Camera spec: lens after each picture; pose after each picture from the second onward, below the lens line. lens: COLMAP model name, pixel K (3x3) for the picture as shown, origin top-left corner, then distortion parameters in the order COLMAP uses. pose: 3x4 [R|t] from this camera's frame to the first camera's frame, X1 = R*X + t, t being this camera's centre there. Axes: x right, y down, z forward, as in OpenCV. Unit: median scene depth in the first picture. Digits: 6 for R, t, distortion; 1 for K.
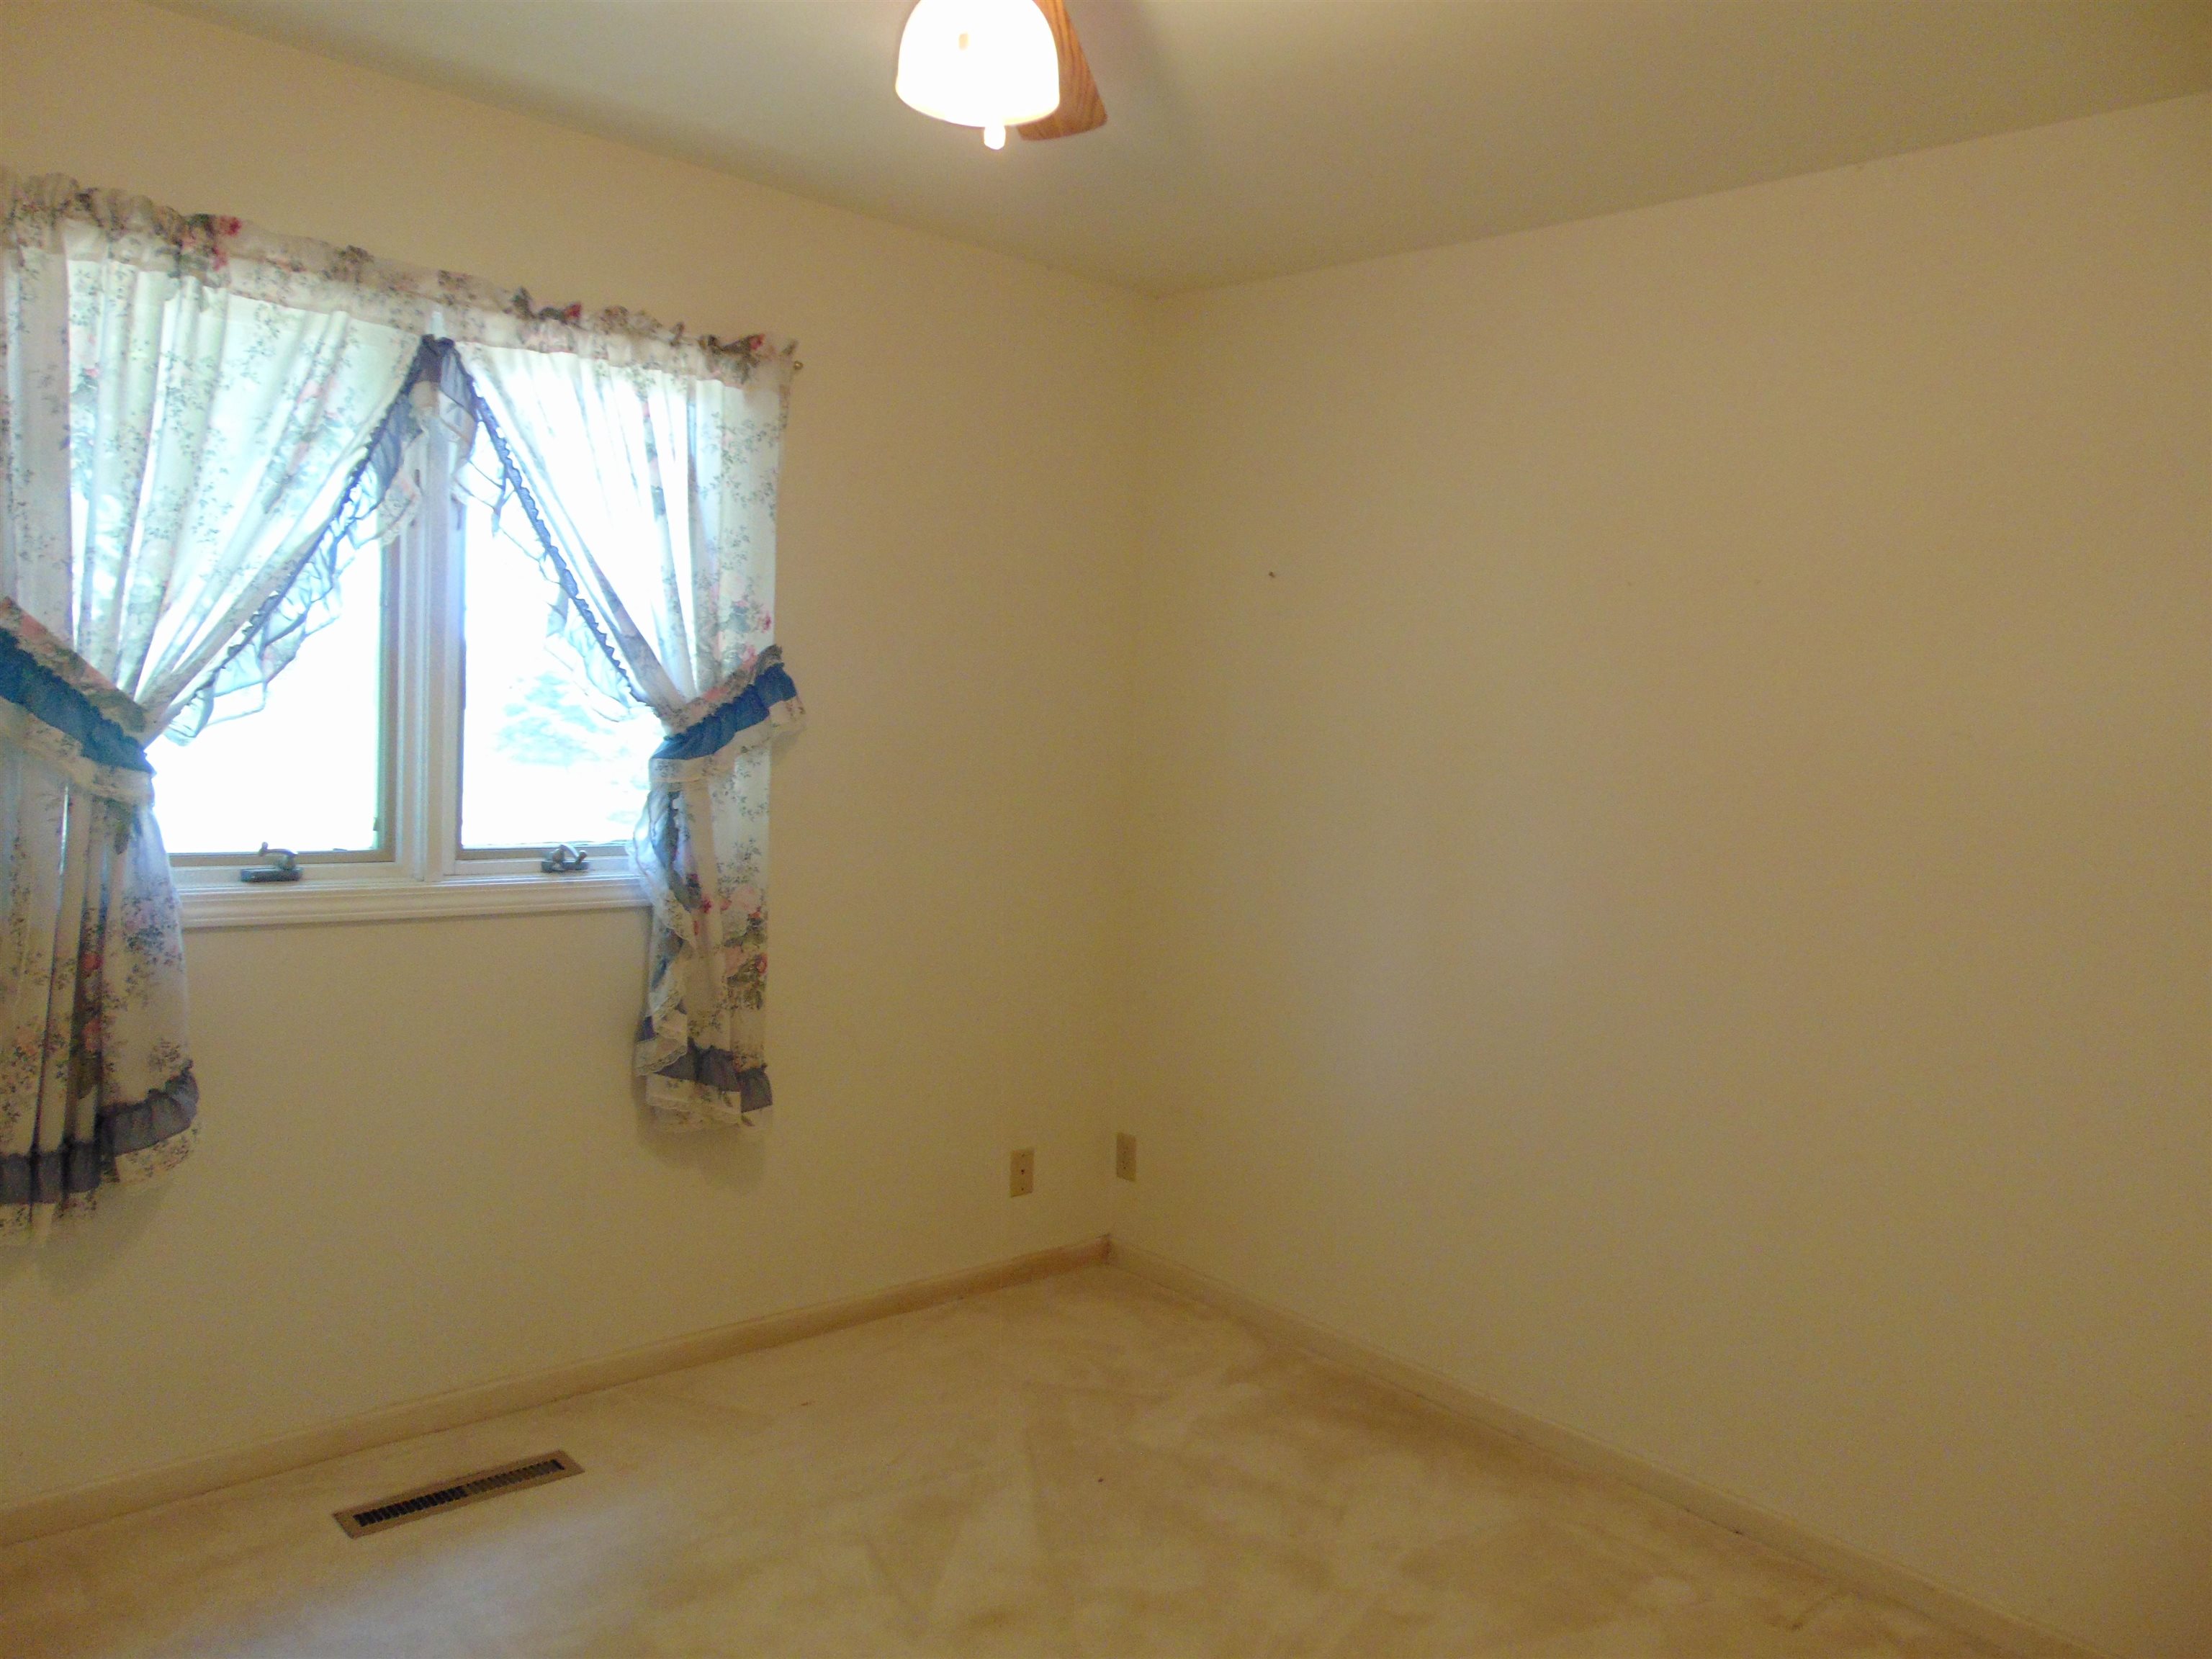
lens RADIAL K [[1661.7, 0, 1112.6], [0, 1661.7, 824.0], [0, 0, 1]] dist [-0.003224, 0.039285]
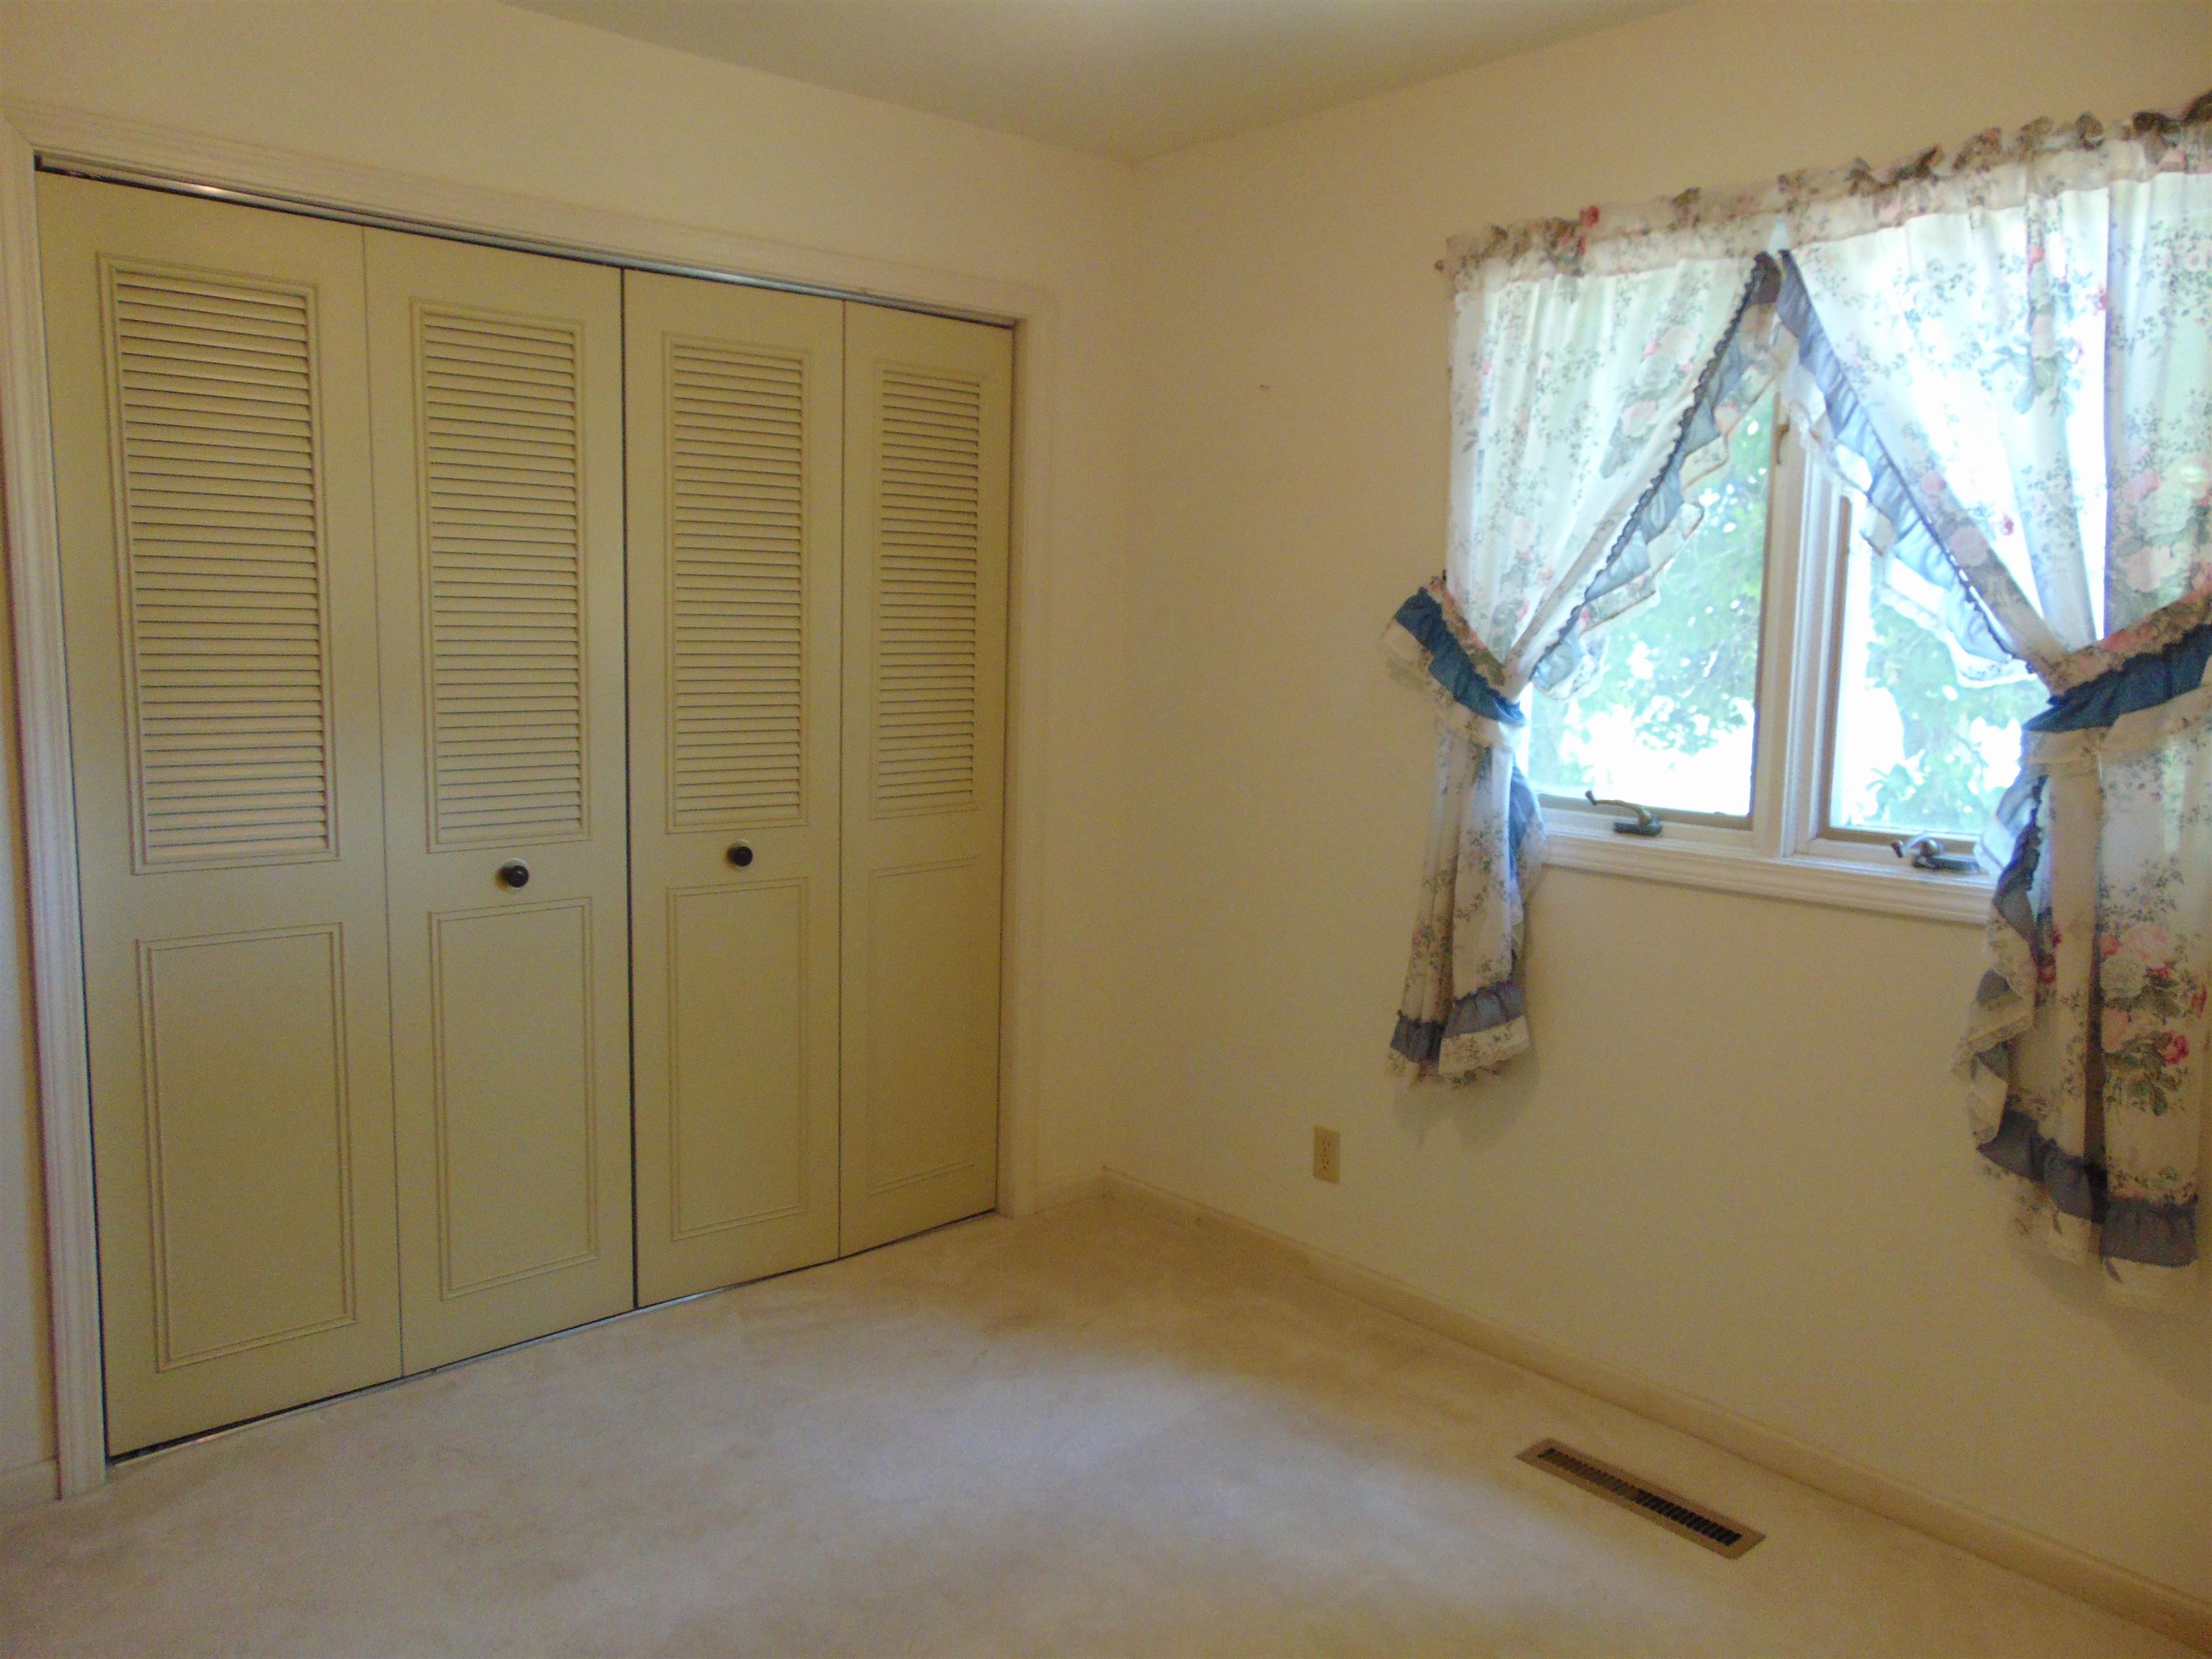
lens RADIAL K [[1661.7, 0, 1111.6], [0, 1661.7, 838.4], [0, 0, 1]] dist [-0.003224, 0.039285]
pose [[-0.015803, 0.072526, -0.997241, 0.514549], [-0.097191, 0.992531, 0.073724, -0.007321], [0.995140, 0.098088, -0.008636, 0.663631]]
